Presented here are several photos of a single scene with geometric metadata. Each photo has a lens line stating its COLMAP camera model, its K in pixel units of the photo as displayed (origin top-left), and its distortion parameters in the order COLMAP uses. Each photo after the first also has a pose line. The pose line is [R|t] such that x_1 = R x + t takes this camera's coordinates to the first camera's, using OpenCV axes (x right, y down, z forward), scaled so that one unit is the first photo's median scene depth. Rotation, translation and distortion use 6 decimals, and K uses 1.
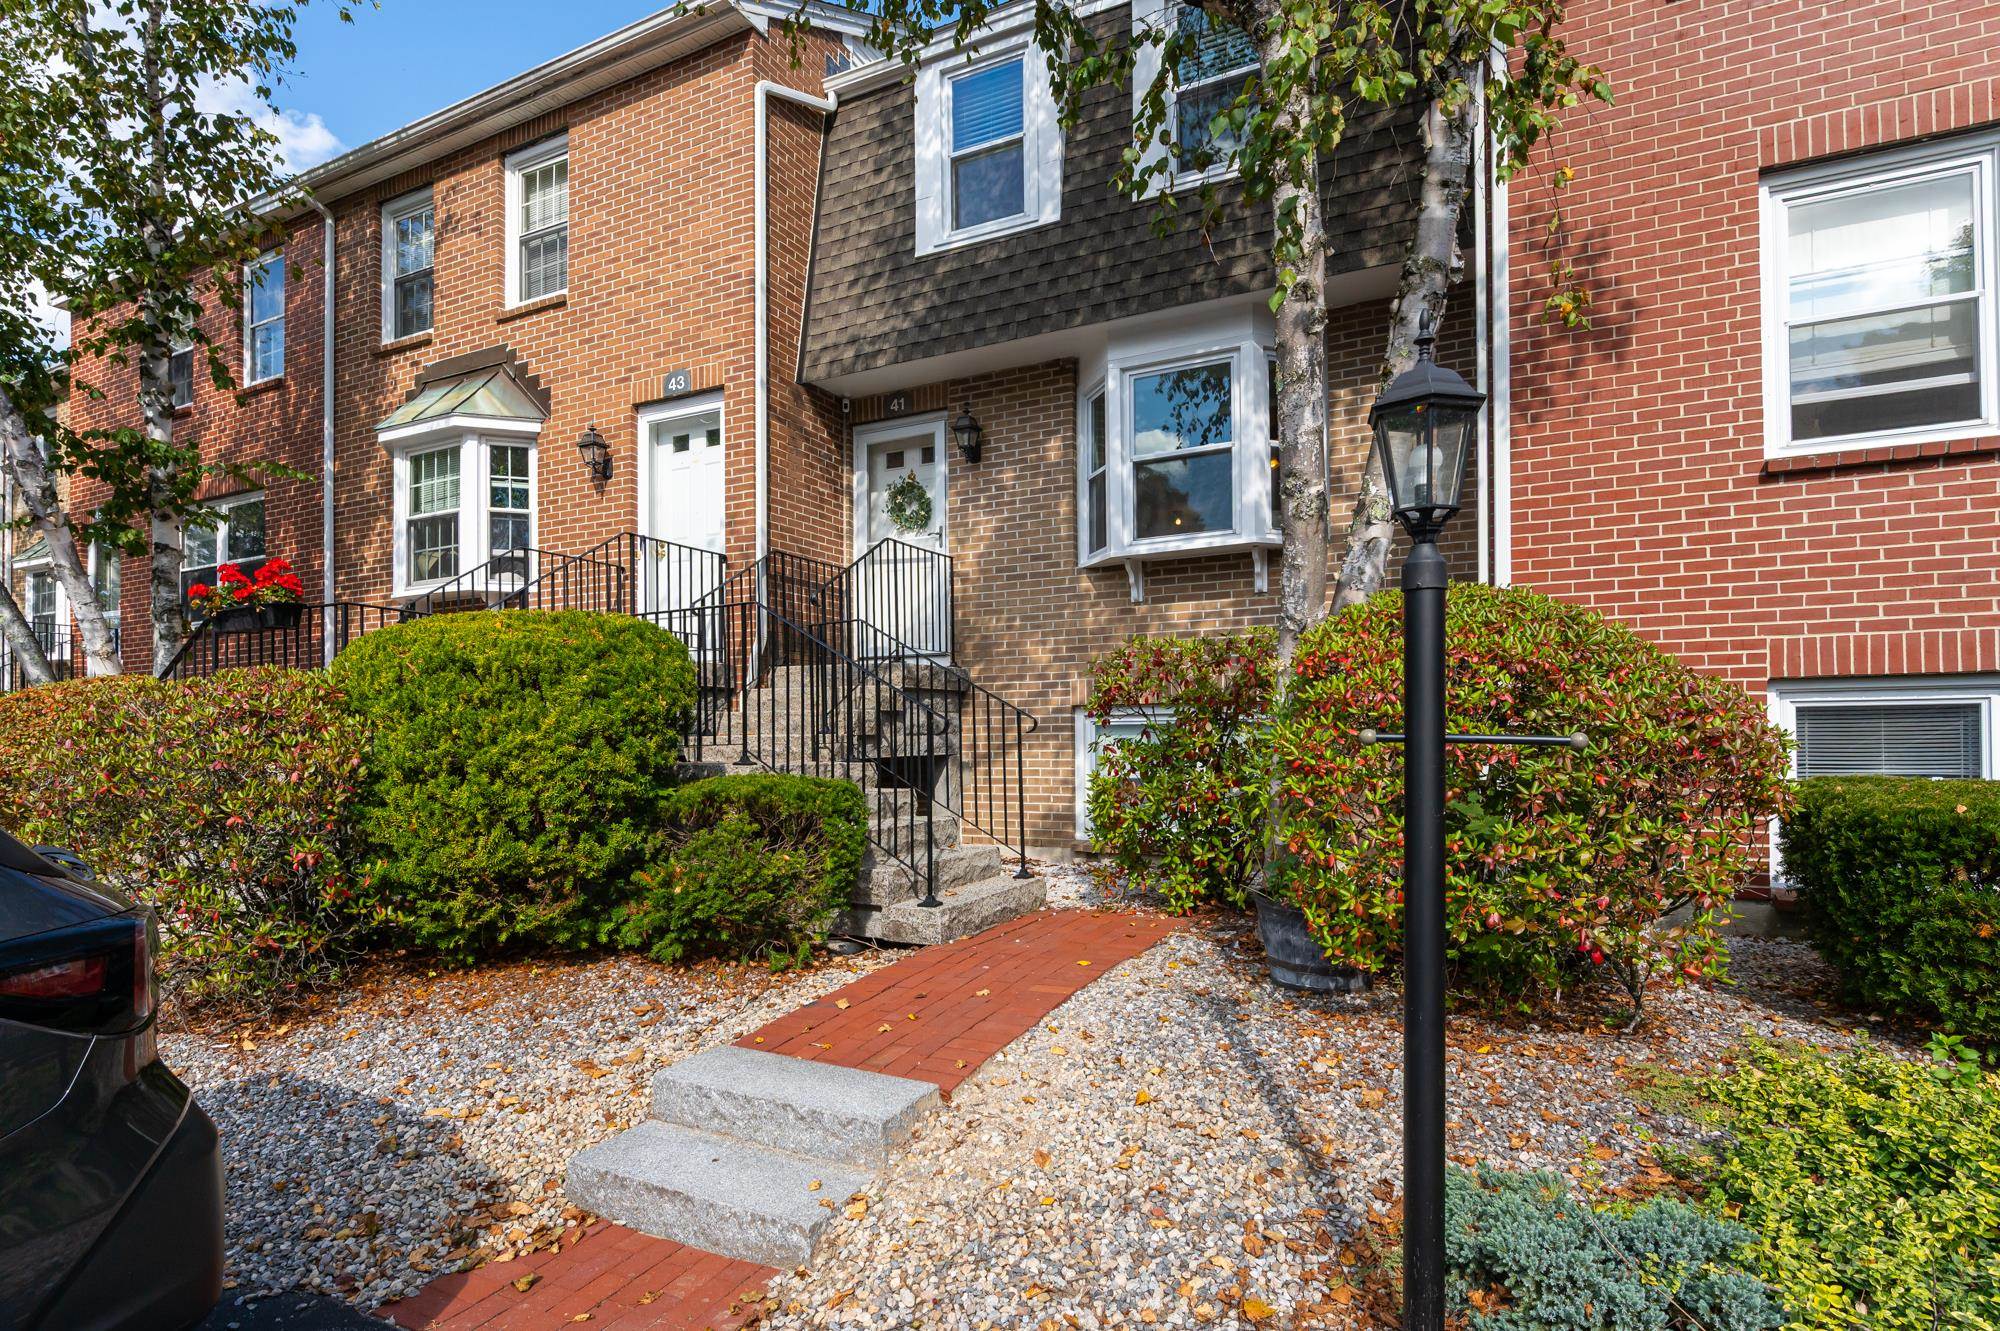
lens RADIAL K [[978.5, 0, 1002.9], [0, 978.5, 735.6], [0, 0, 1]] dist [-0.001308, -0.001403]
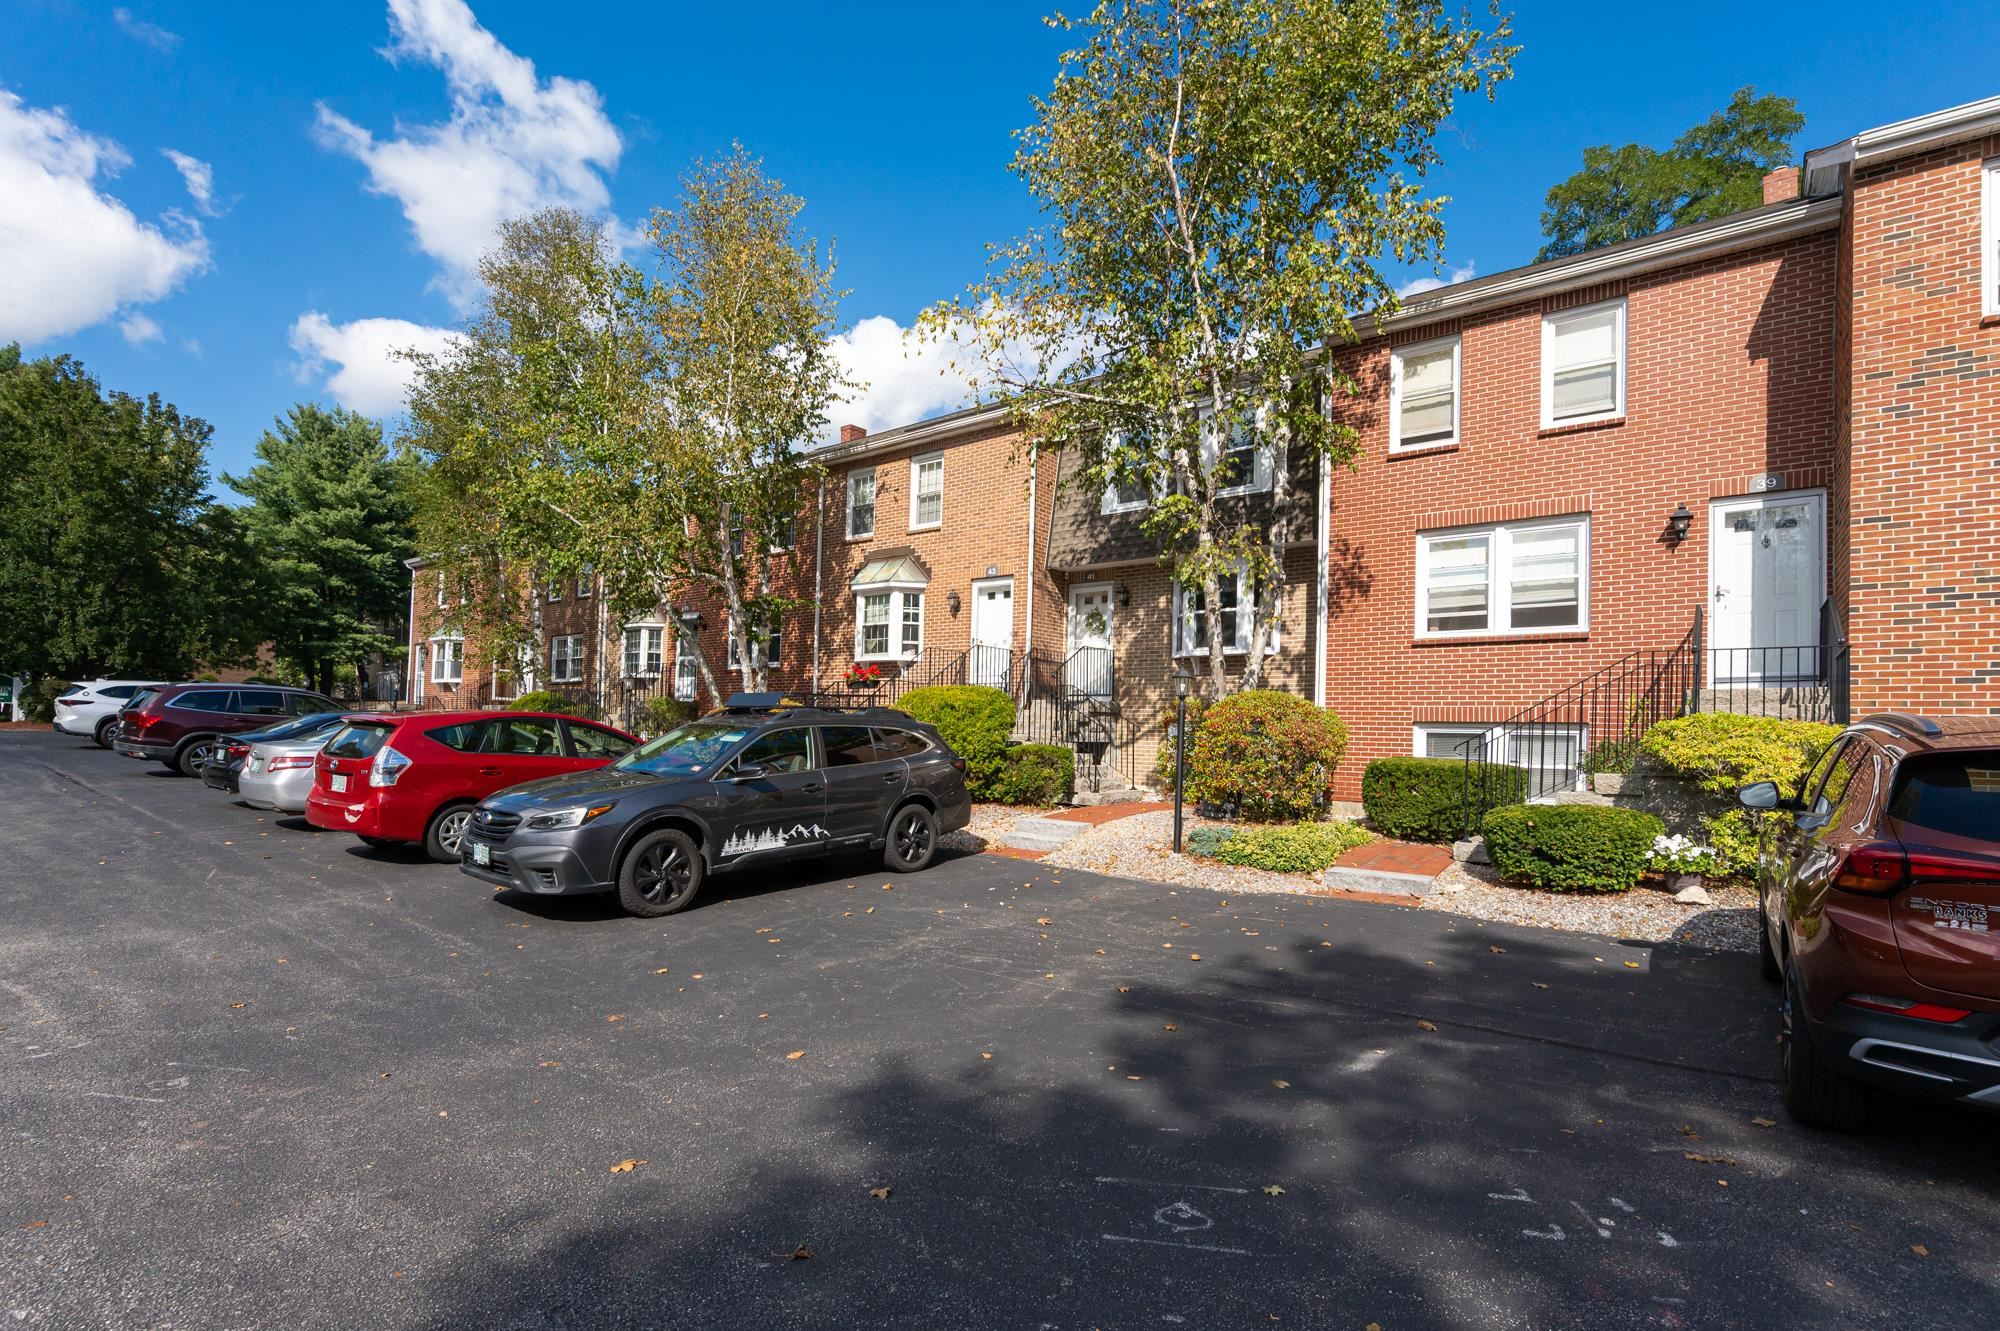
lens RADIAL K [[869.9, 0, 986.0], [0, 869.9, 715.1], [0, 0, 1]] dist [-0.000233, -0.000055]
pose [[0.974243, 0.027345, -0.223836, 0.110218], [-0.031458, 0.999395, -0.014832, -0.002583], [0.223295, 0.021491, 0.974514, -0.963856]]
